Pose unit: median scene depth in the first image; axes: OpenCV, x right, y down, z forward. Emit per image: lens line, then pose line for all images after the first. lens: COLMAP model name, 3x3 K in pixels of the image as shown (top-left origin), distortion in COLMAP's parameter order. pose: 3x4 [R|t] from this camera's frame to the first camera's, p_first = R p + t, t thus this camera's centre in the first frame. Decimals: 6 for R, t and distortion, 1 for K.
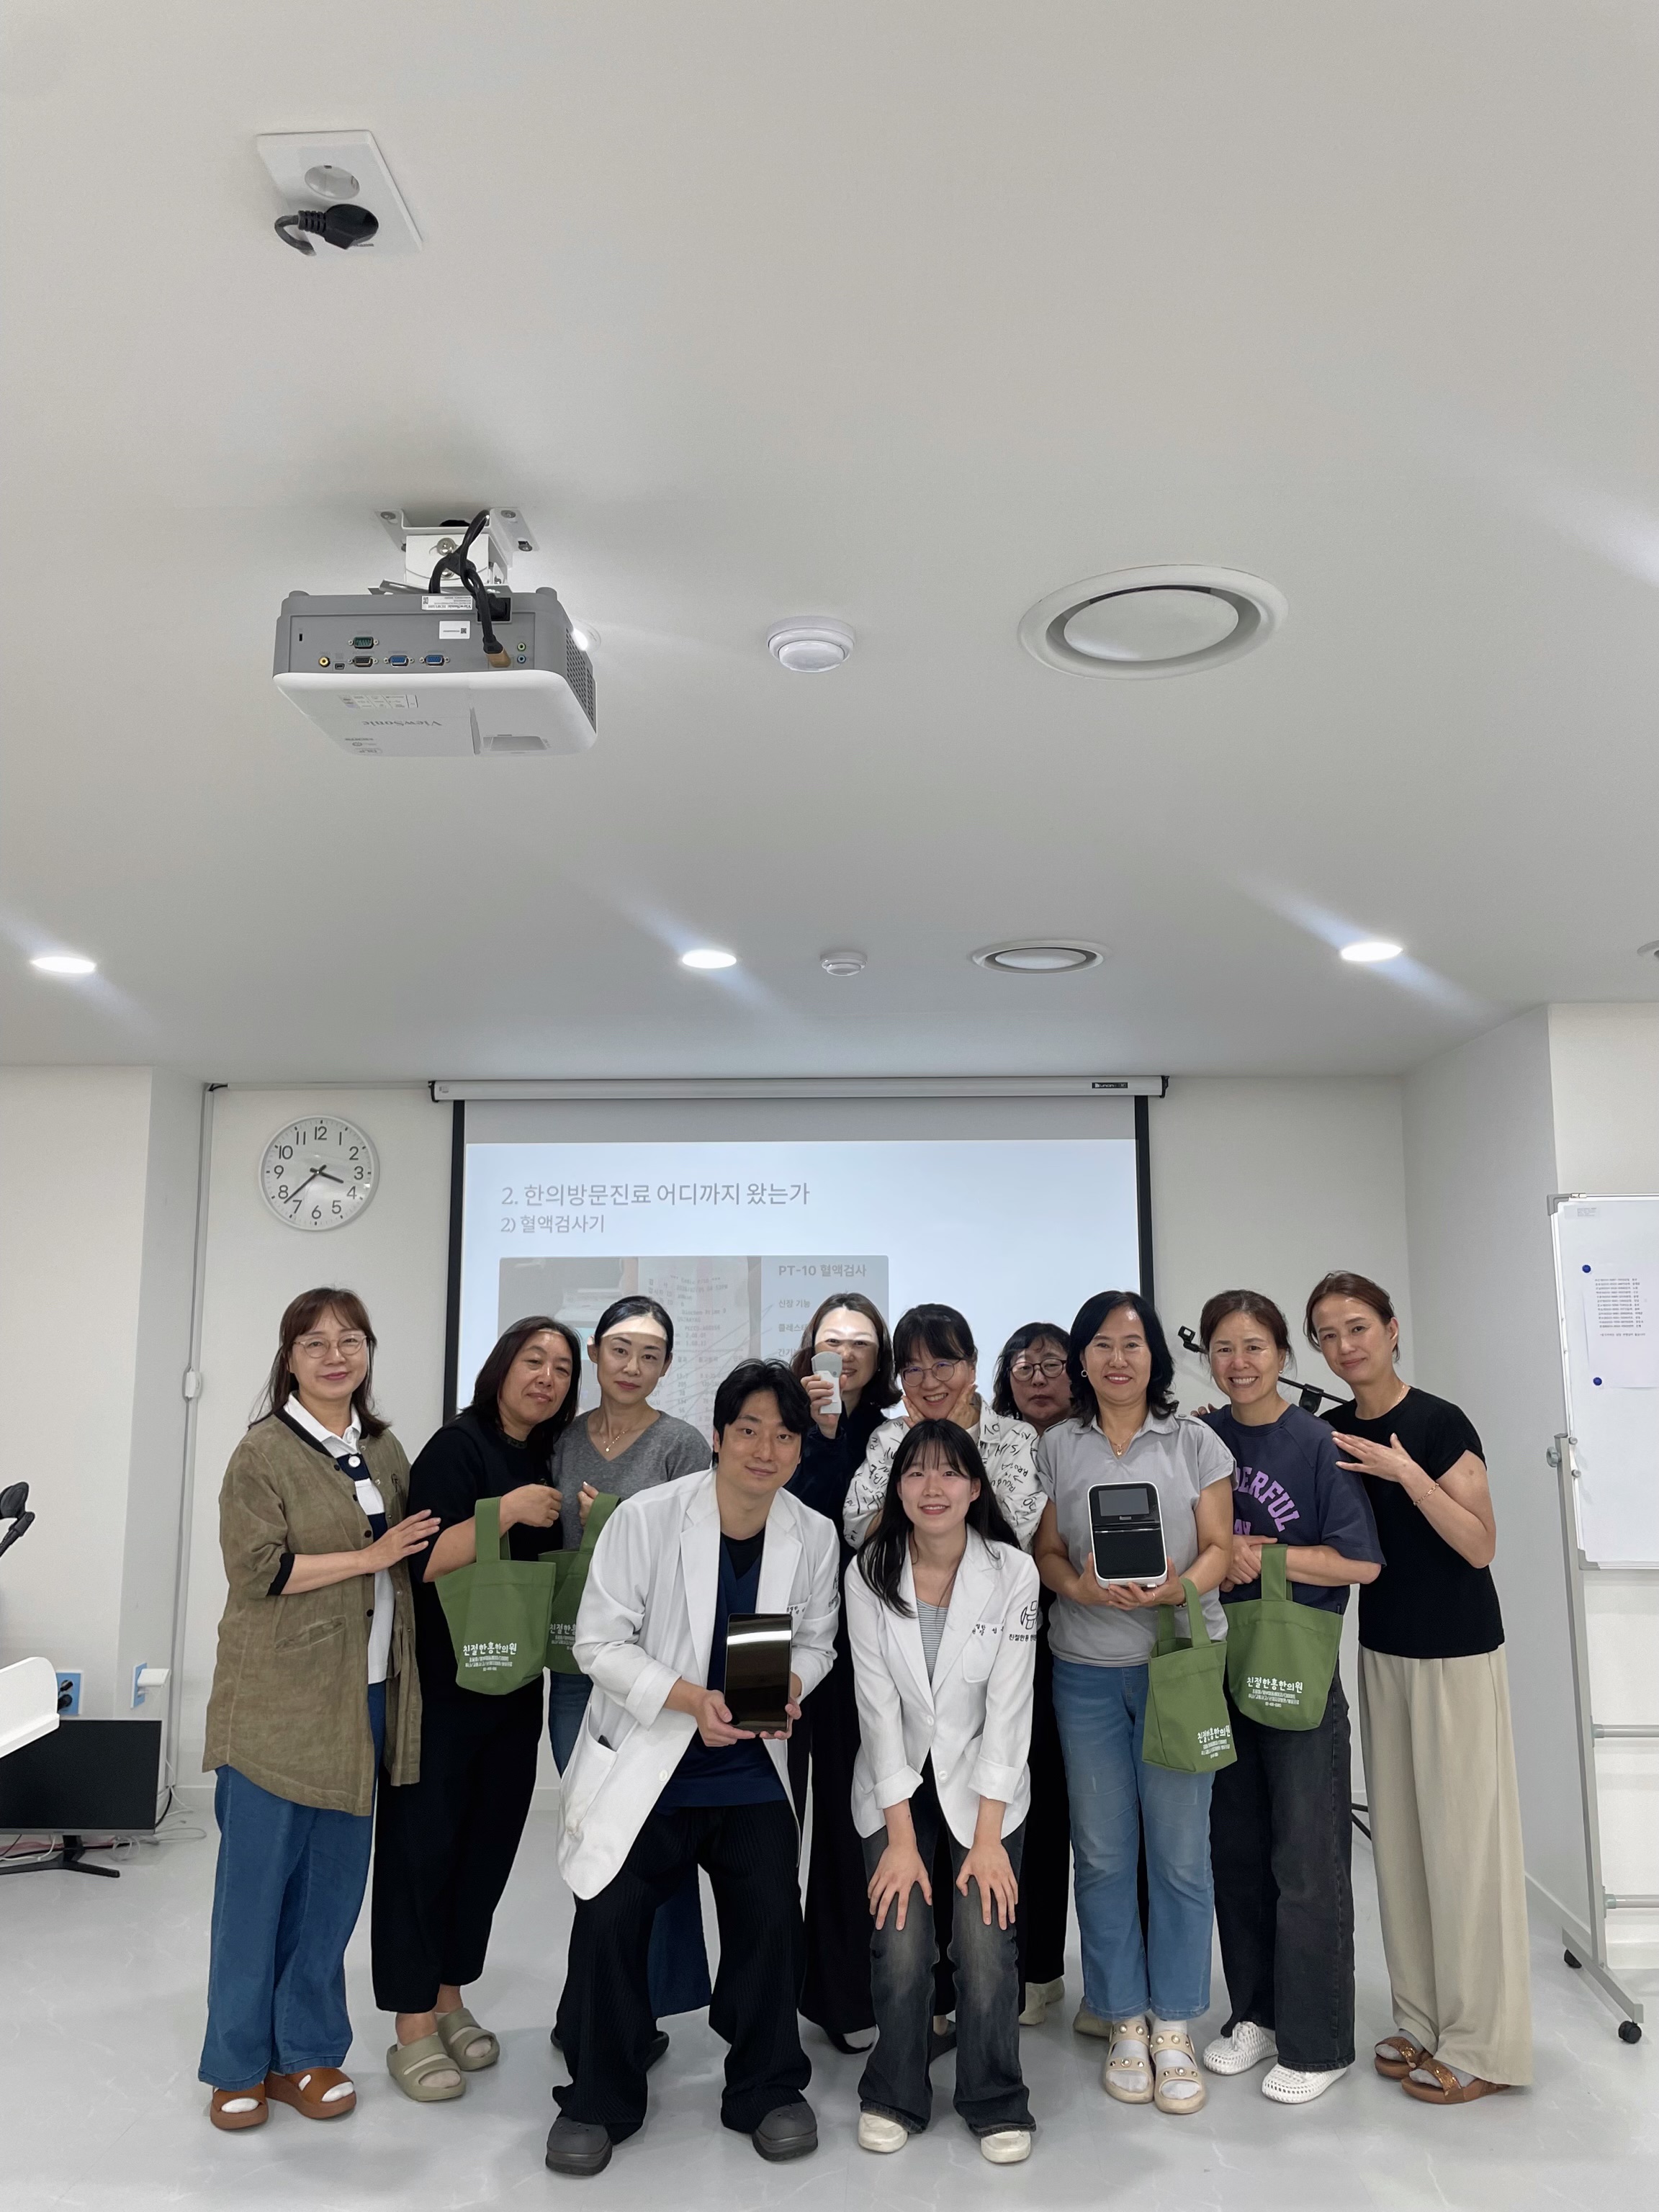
lens RADIAL K [[1638.5, 0, 833.9], [0, 1638.5, 1121.3], [0, 0, 1]] dist [0.178942, -0.145429]
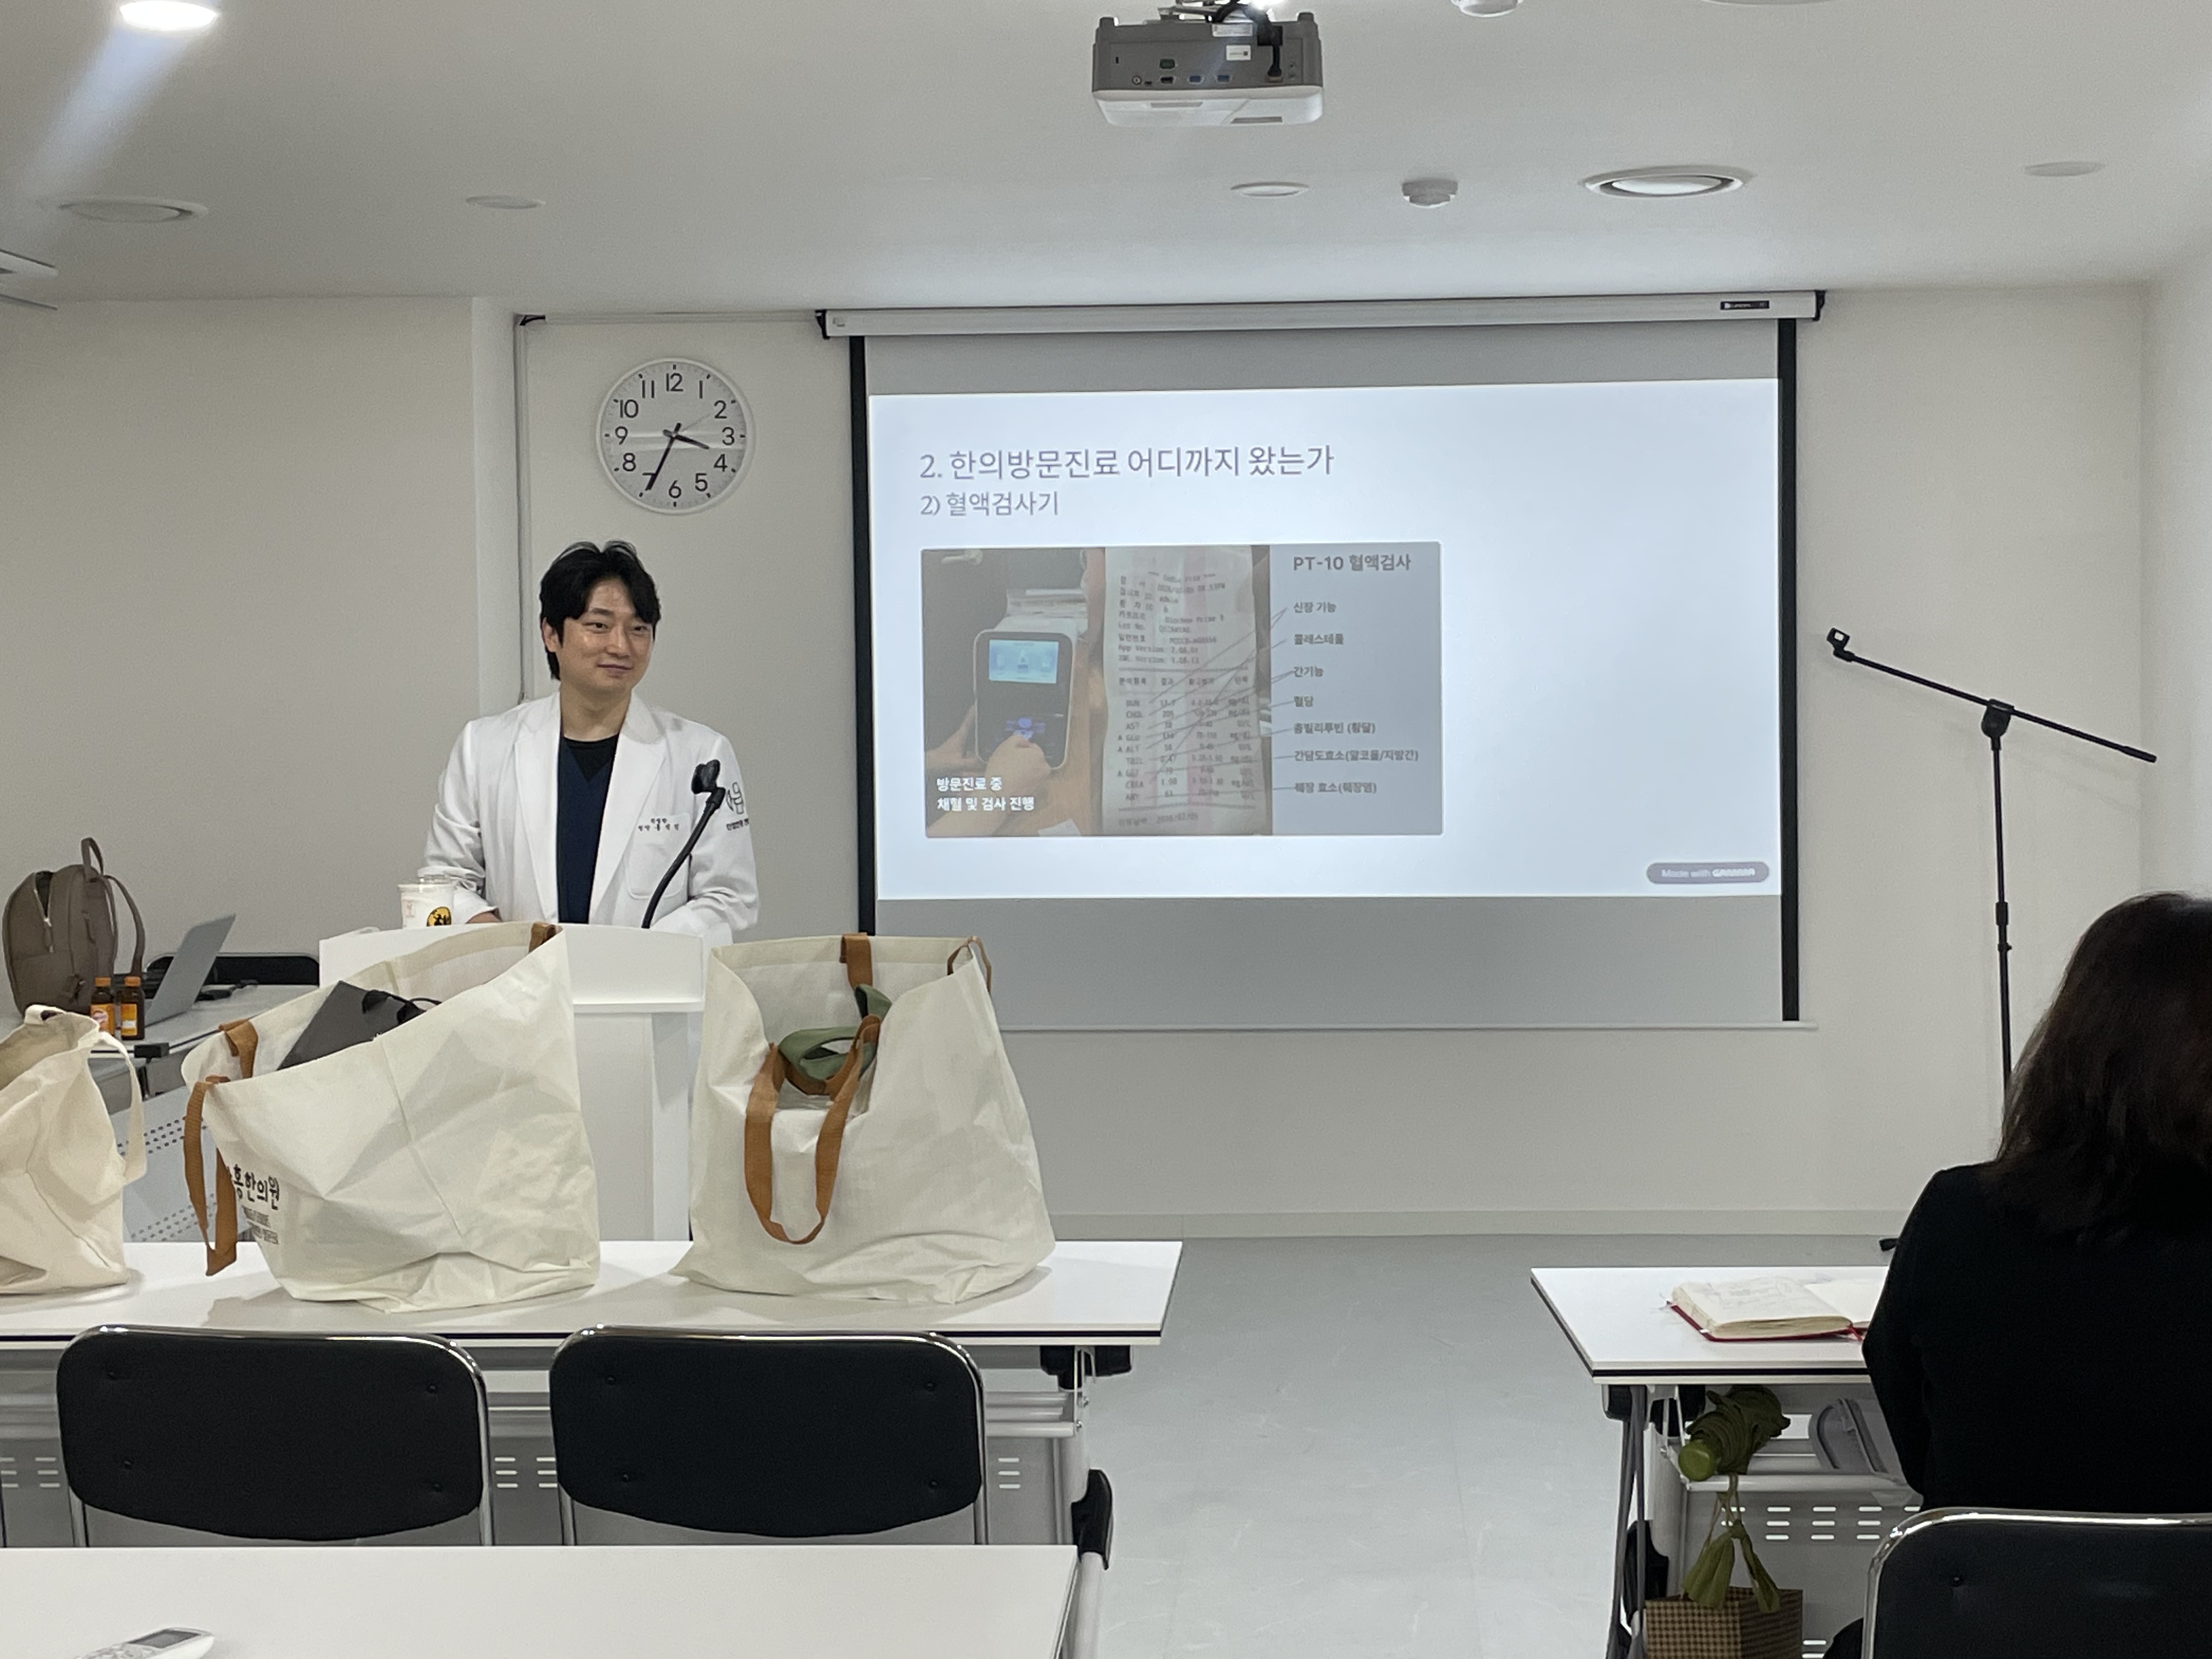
lens RADIAL K [[3232.7, 0, 1115.6], [0, 3232.7, 809.4], [0, 0, 1]] dist [0.196641, -0.864314]
pose [[0.999689, -0.008598, -0.023414, -0.080676], [0.012264, 0.986844, 0.161207, -0.037453], [0.021720, -0.161444, 0.986643, -0.475289]]
